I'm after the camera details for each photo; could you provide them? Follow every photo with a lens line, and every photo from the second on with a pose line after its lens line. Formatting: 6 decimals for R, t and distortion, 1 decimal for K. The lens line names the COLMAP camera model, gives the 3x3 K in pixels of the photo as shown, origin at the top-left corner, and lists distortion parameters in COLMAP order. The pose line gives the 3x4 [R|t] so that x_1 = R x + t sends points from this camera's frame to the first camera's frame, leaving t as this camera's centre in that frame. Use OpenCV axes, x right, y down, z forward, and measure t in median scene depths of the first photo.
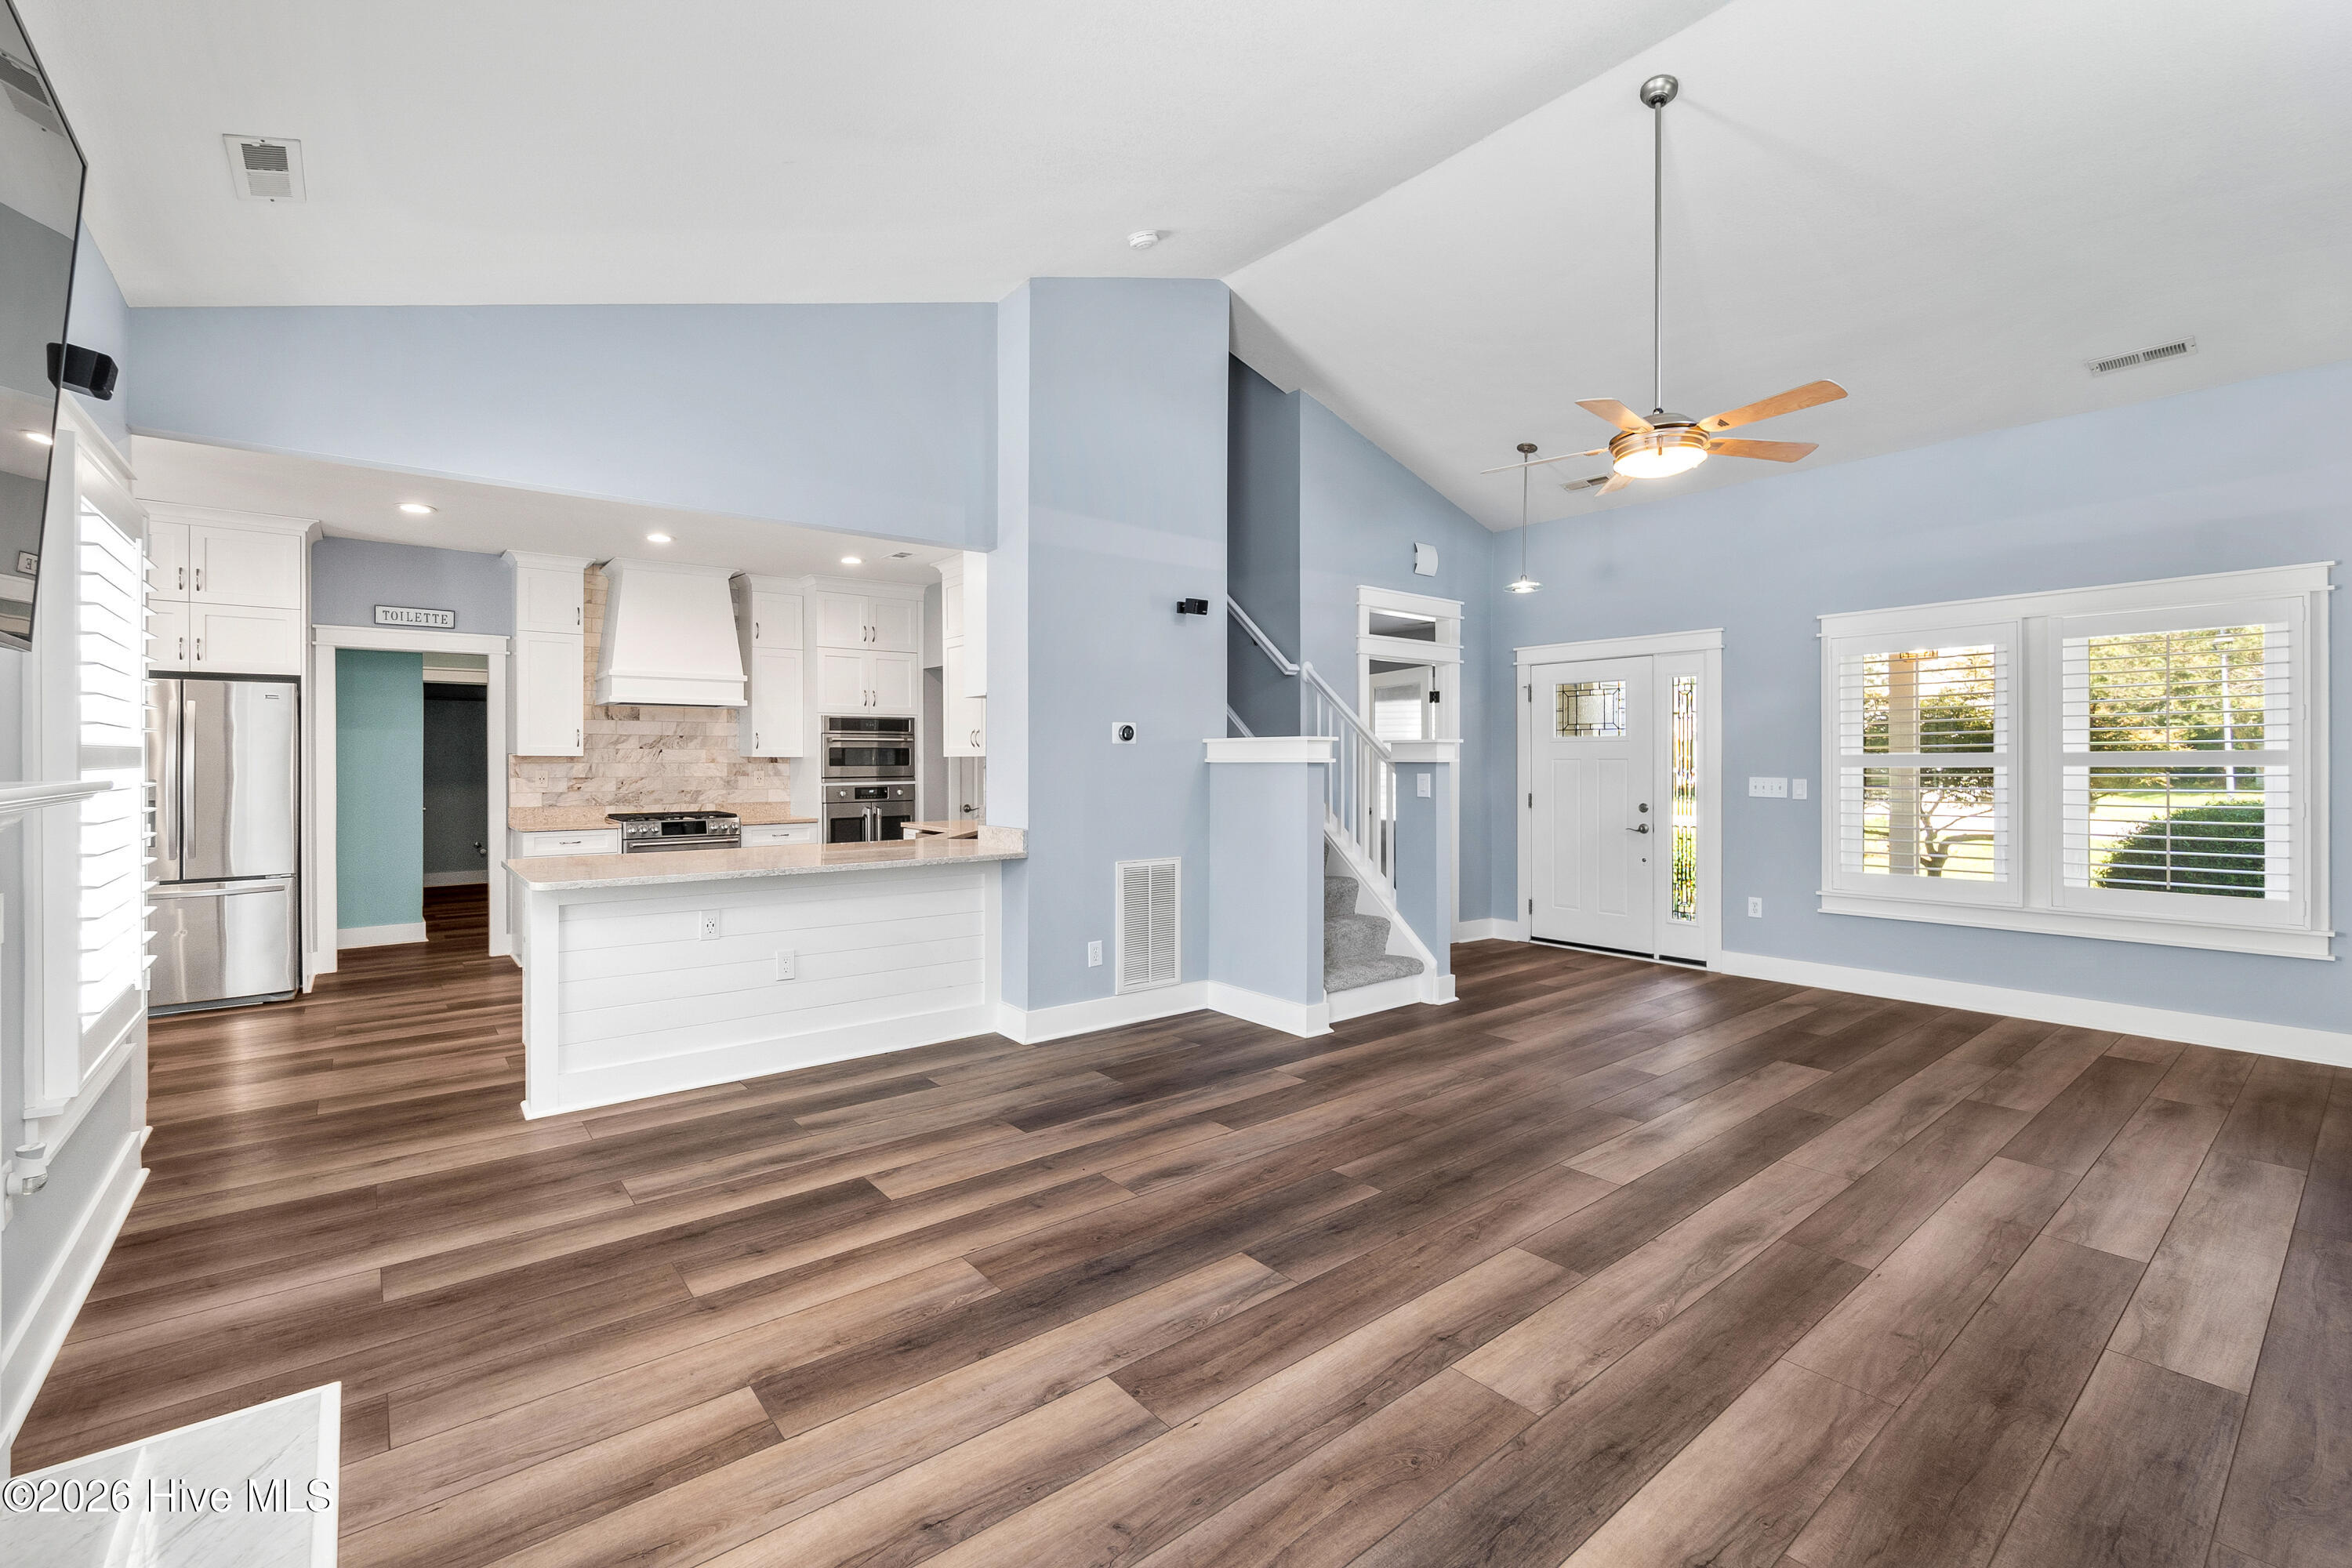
lens RADIAL K [[1007.7, 0, 1156.8], [0, 1007.7, 755.3], [0, 0, 1]] dist [-0.003676, 0.003589]
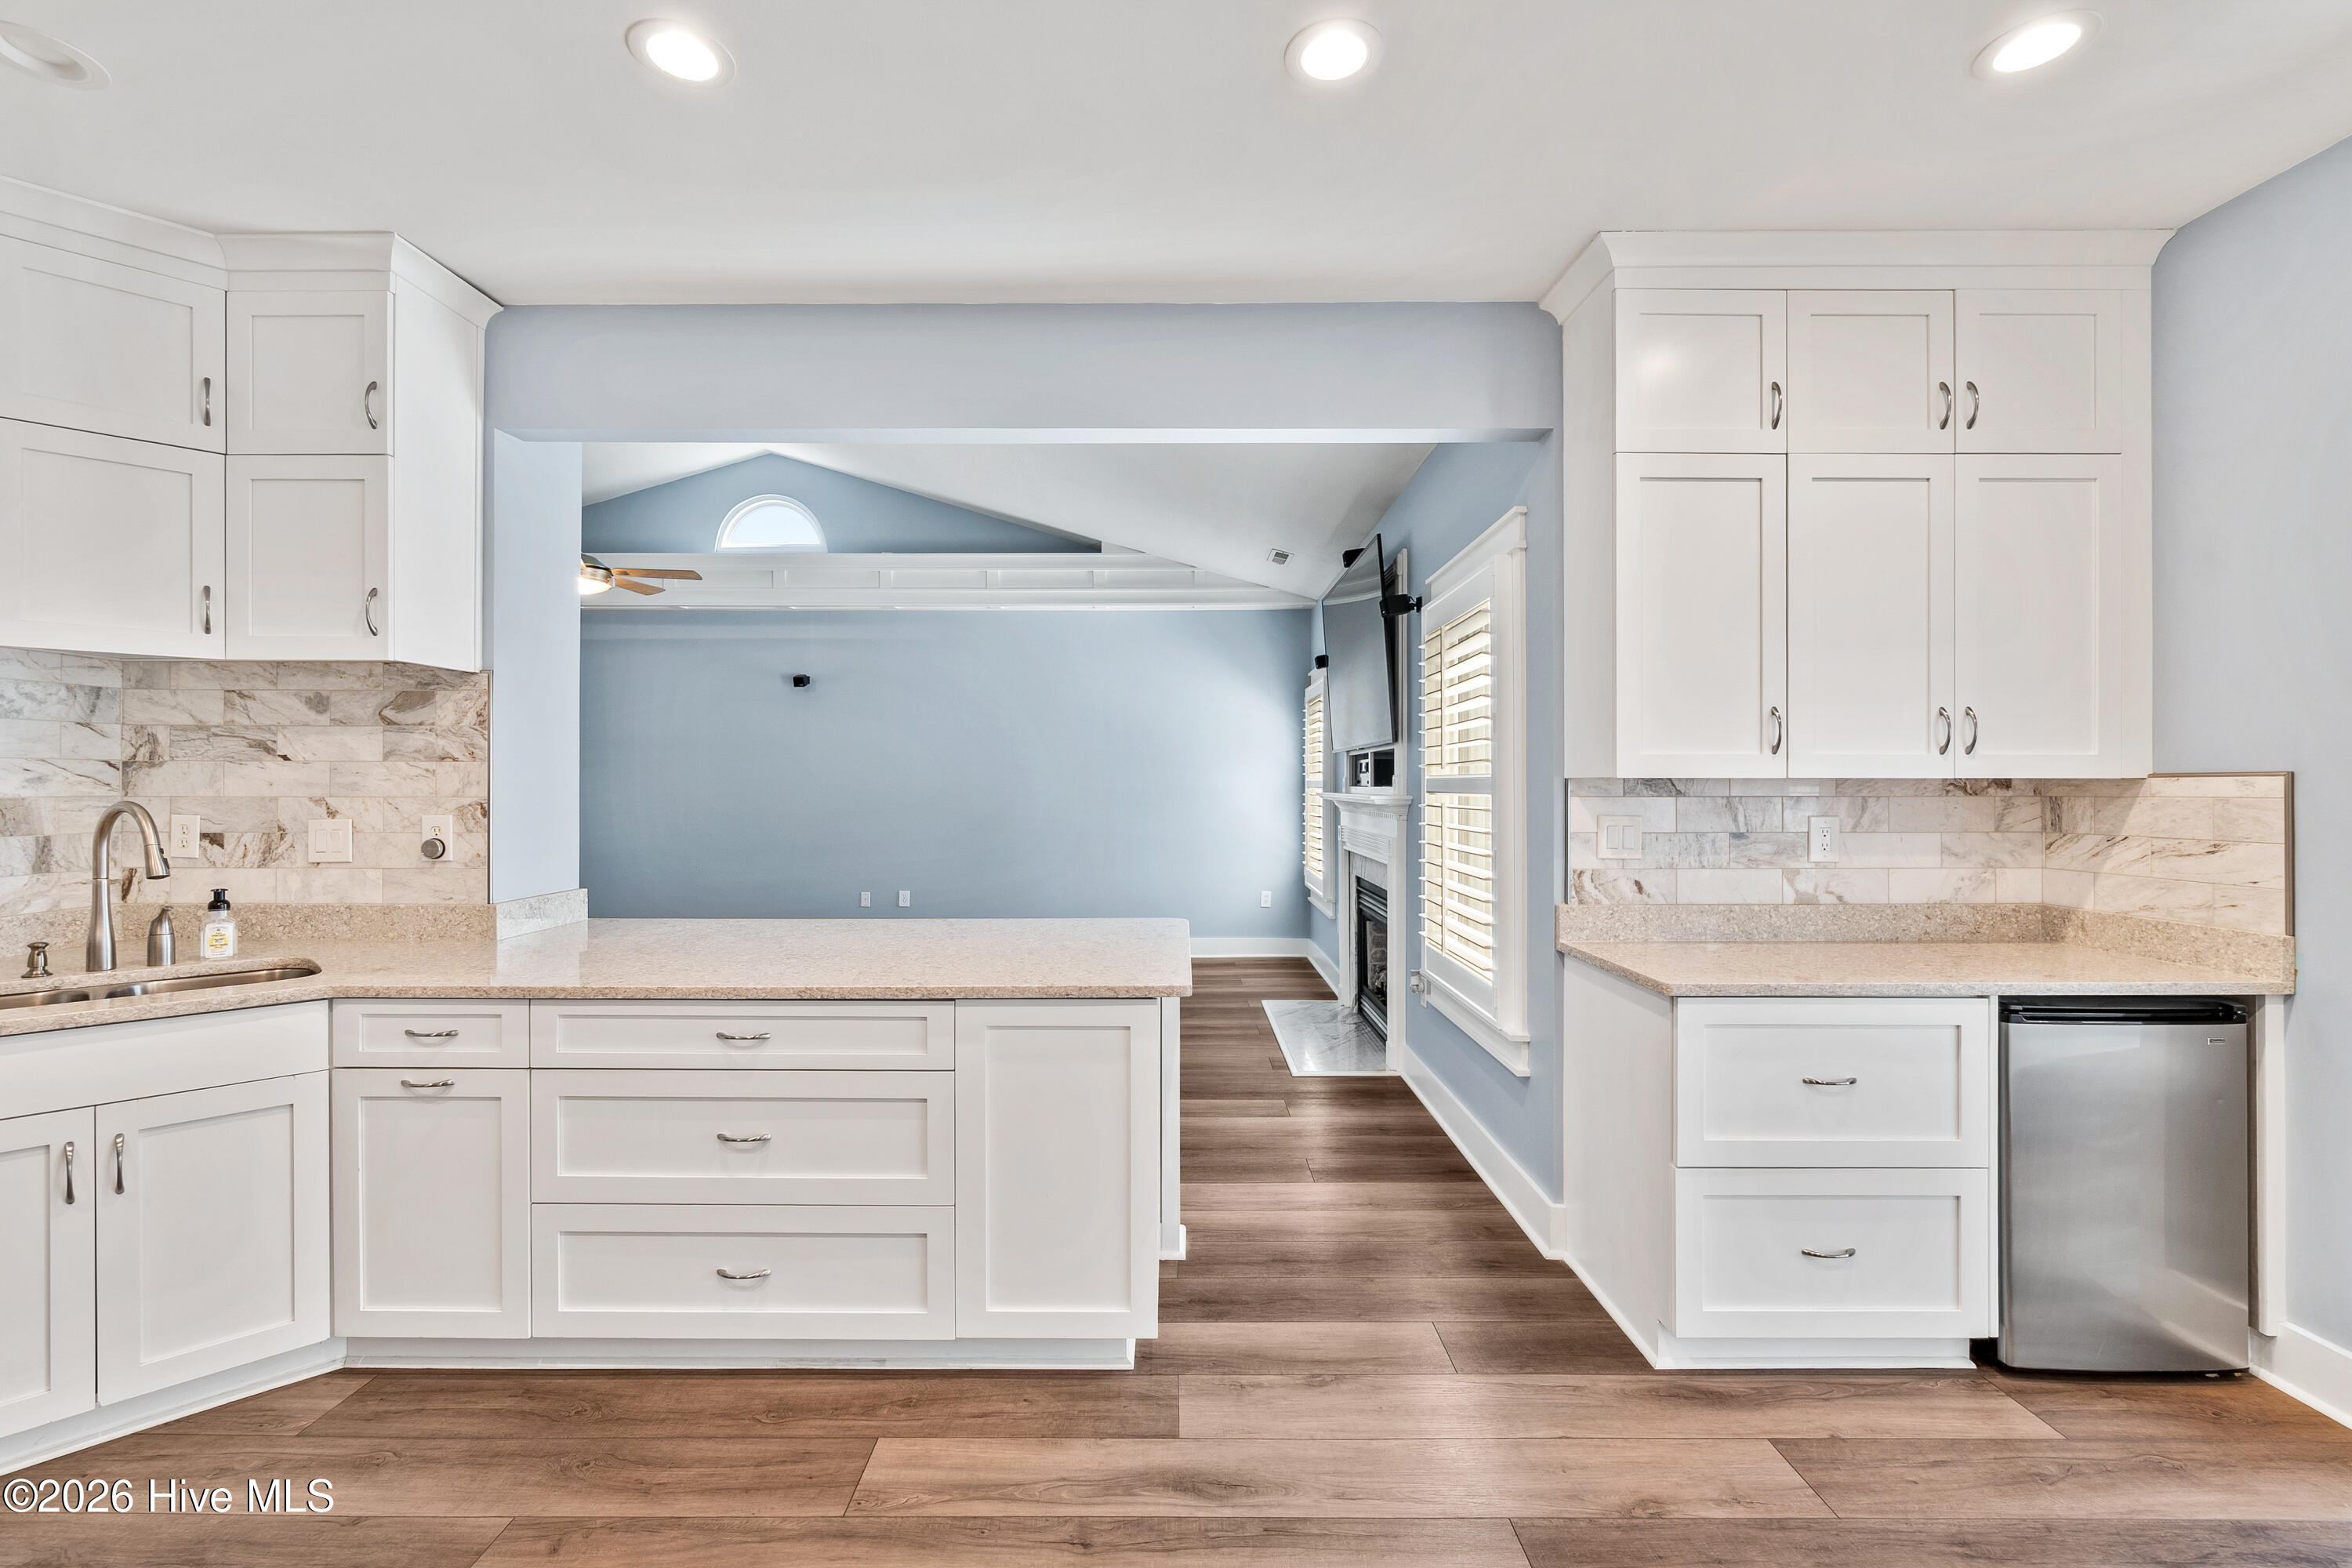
lens RADIAL K [[1010.4, 0, 1168.3], [0, 1010.4, 780.5], [0, 0, 1]] dist [-0.004110, 0.000182]
pose [[-0.781156, 0.000253, 0.624336, -0.762308], [-0.004218, 0.999975, -0.005683, 0.001815], [-0.624322, -0.007073, -0.781135, 1.116314]]
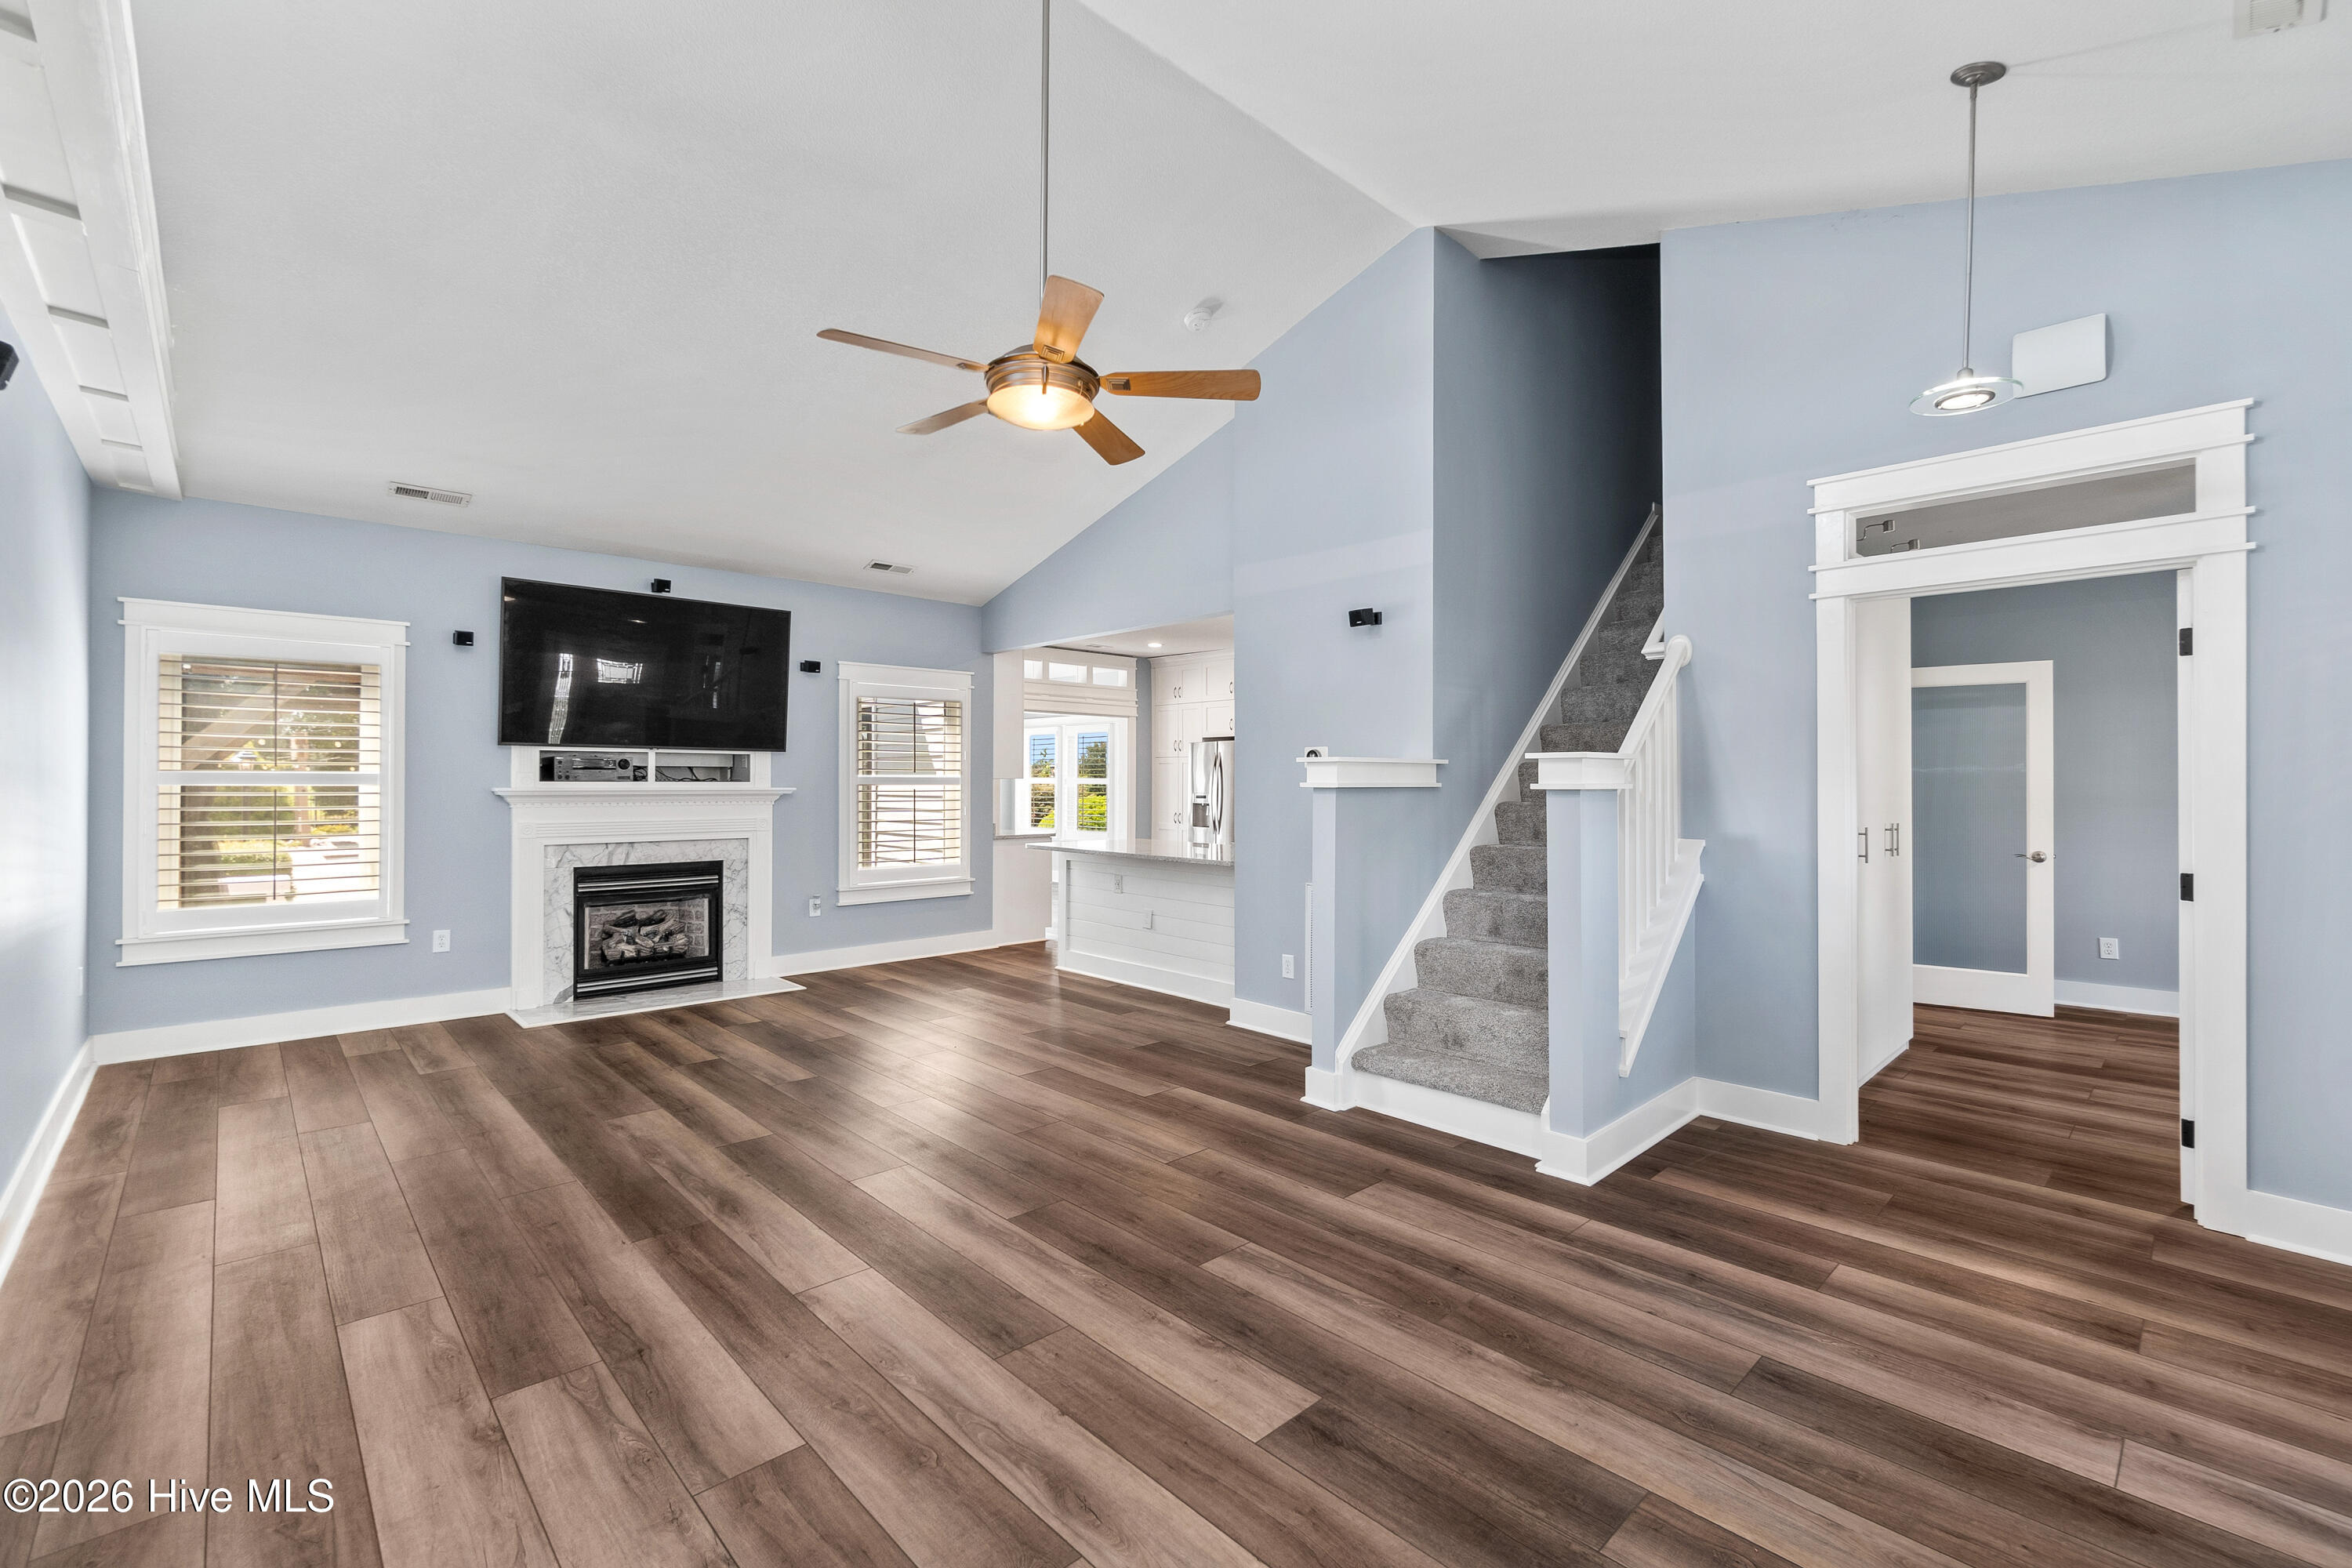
lens RADIAL K [[998.8, 0, 1176.6], [0, 998.8, 774.5], [0, 0, 1]] dist [-0.002743, 0.000028]
pose [[0.086352, -0.007500, -0.996236, 0.896488], [0.001837, 0.999971, -0.007369, 0.001703], [0.996263, -0.001193, 0.086363, 0.723568]]
